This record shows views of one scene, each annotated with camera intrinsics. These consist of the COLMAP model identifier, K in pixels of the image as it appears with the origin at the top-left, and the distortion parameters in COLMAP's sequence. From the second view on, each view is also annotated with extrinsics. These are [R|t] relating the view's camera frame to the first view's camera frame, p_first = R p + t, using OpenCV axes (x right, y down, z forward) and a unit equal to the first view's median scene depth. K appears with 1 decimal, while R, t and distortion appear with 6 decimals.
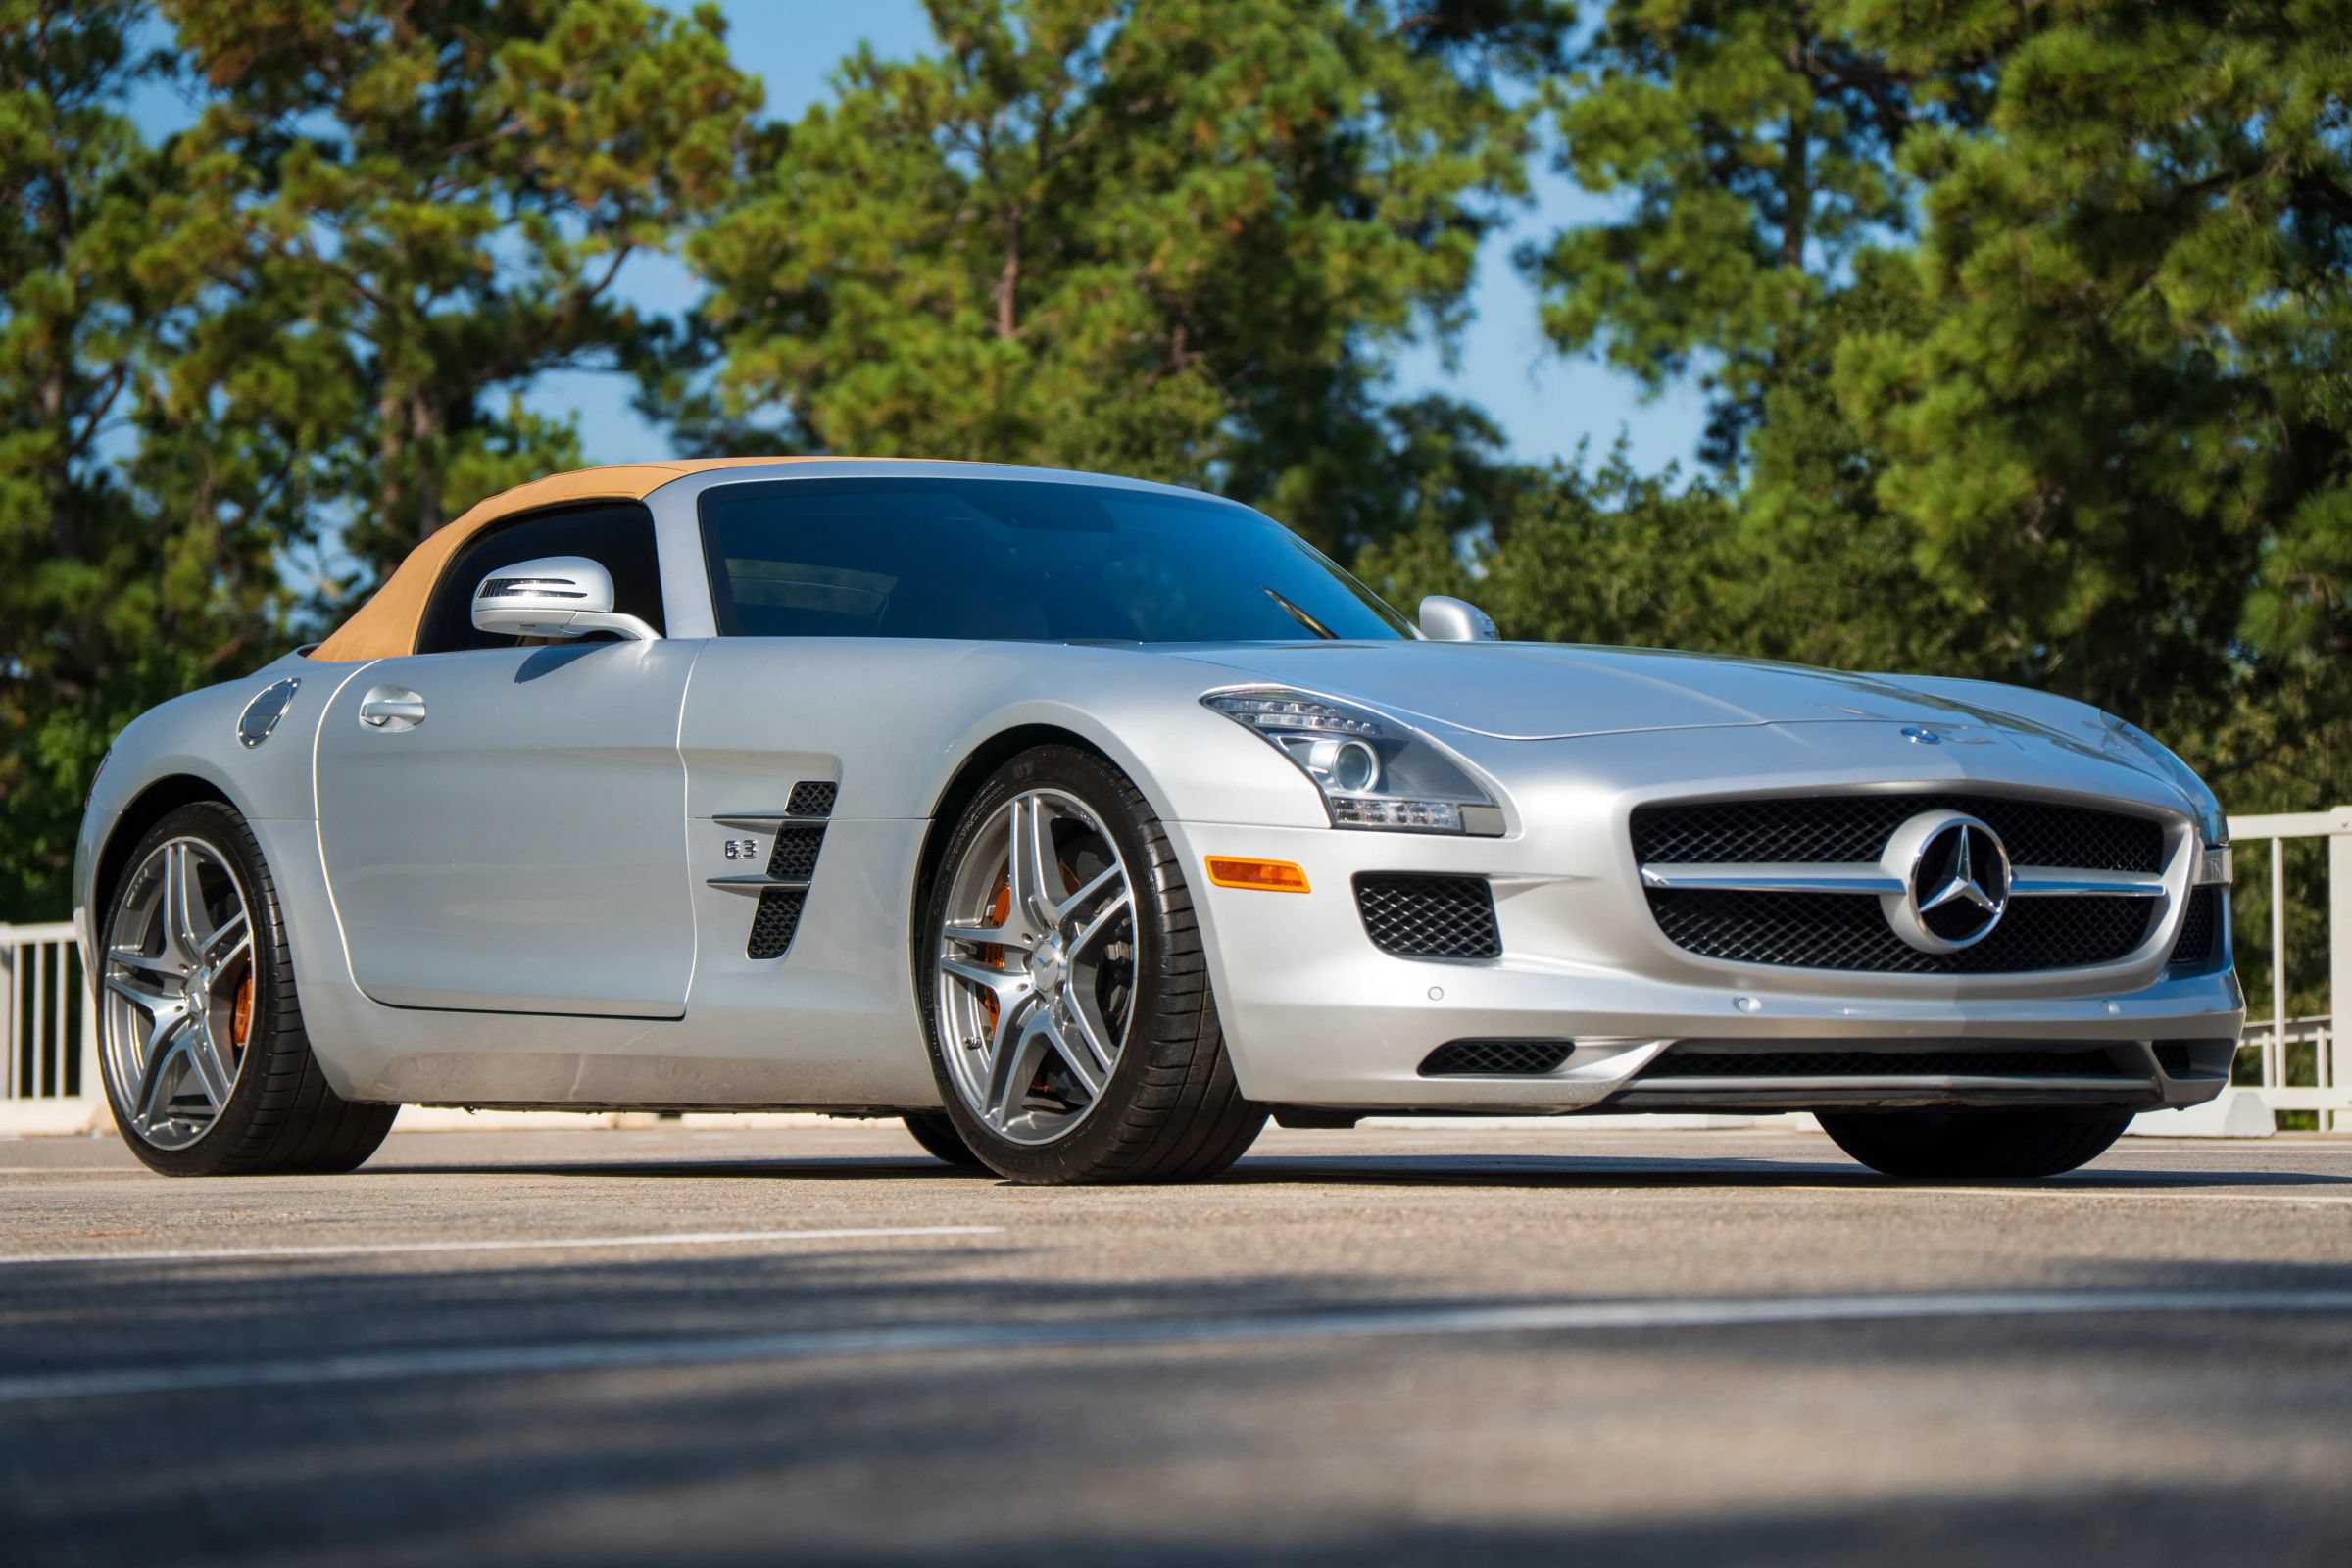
lens RADIAL K [[10520.5, 0, 1074.0], [0, 10520.5, 818.1], [0, 0, 1]] dist [1.590369, 0.000000]
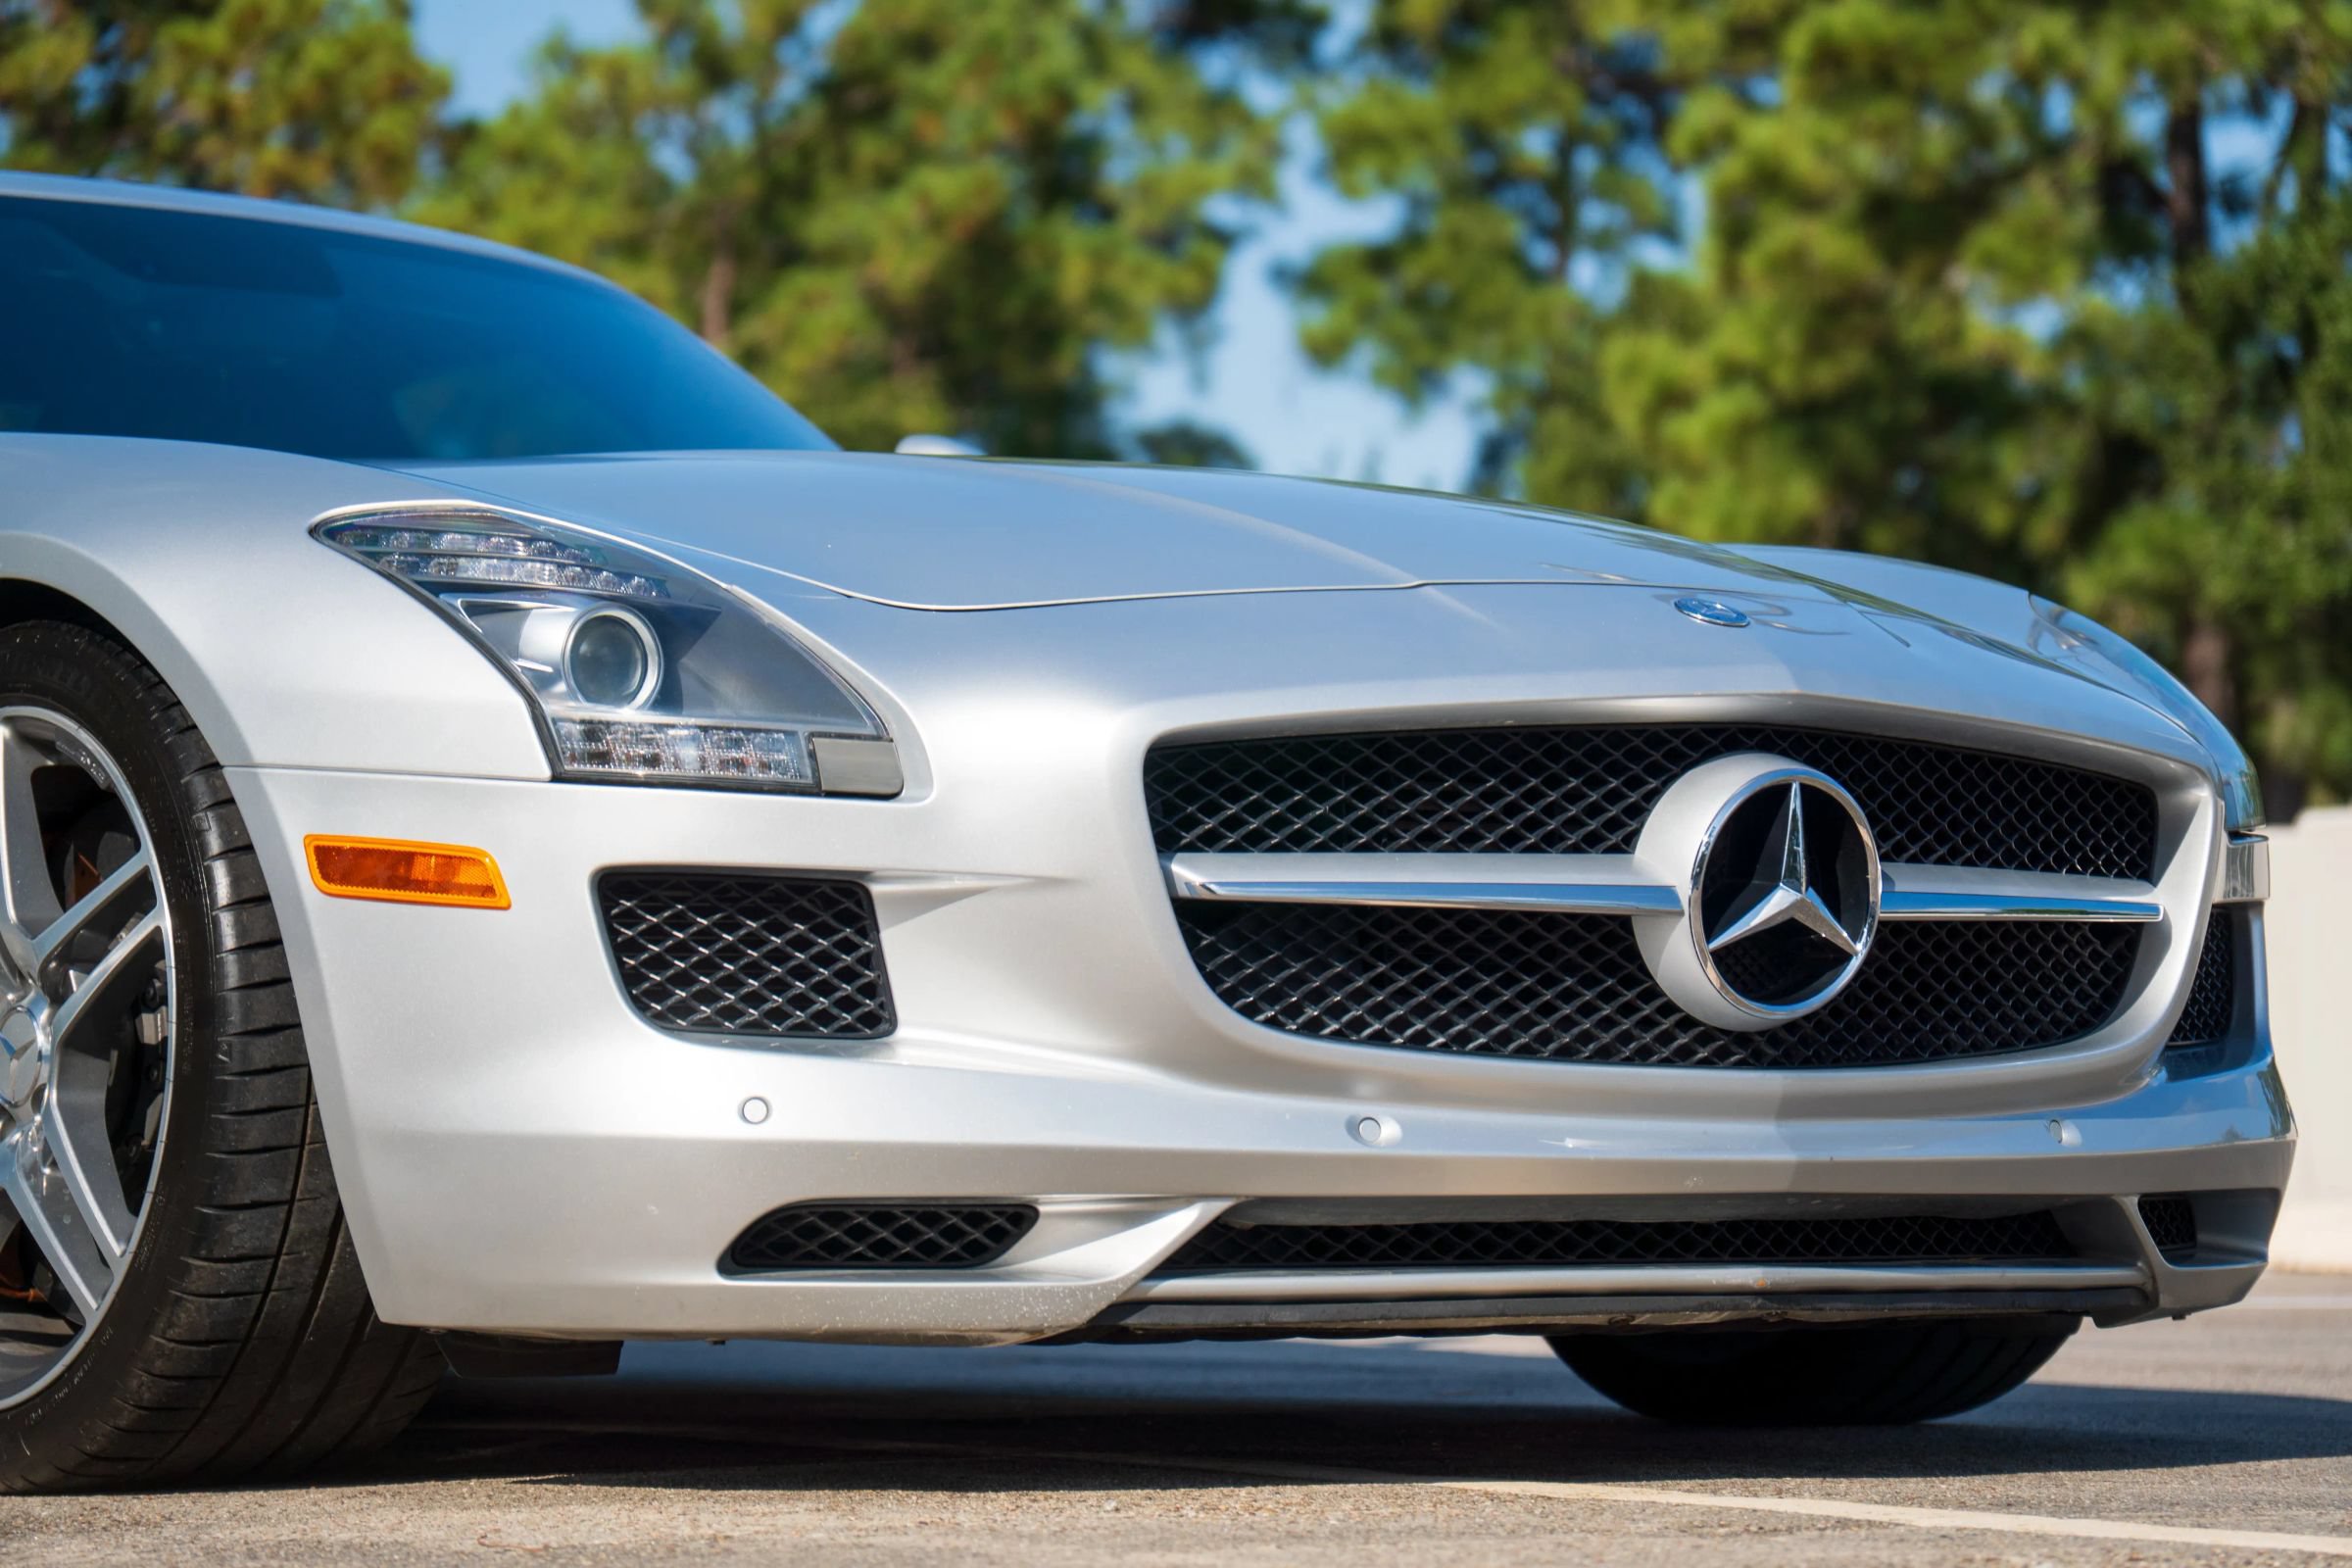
lens RADIAL K [[10520.5, 0, 1184.5], [0, 10520.5, 790.8], [0, 0, 1]] dist [1.590369, 0.000000]
pose [[0.999510, 0.003412, 0.031113, 0.036610], [-0.003153, 0.999960, -0.008366, 0.005265], [-0.031140, 0.008264, 0.999481, 0.468650]]
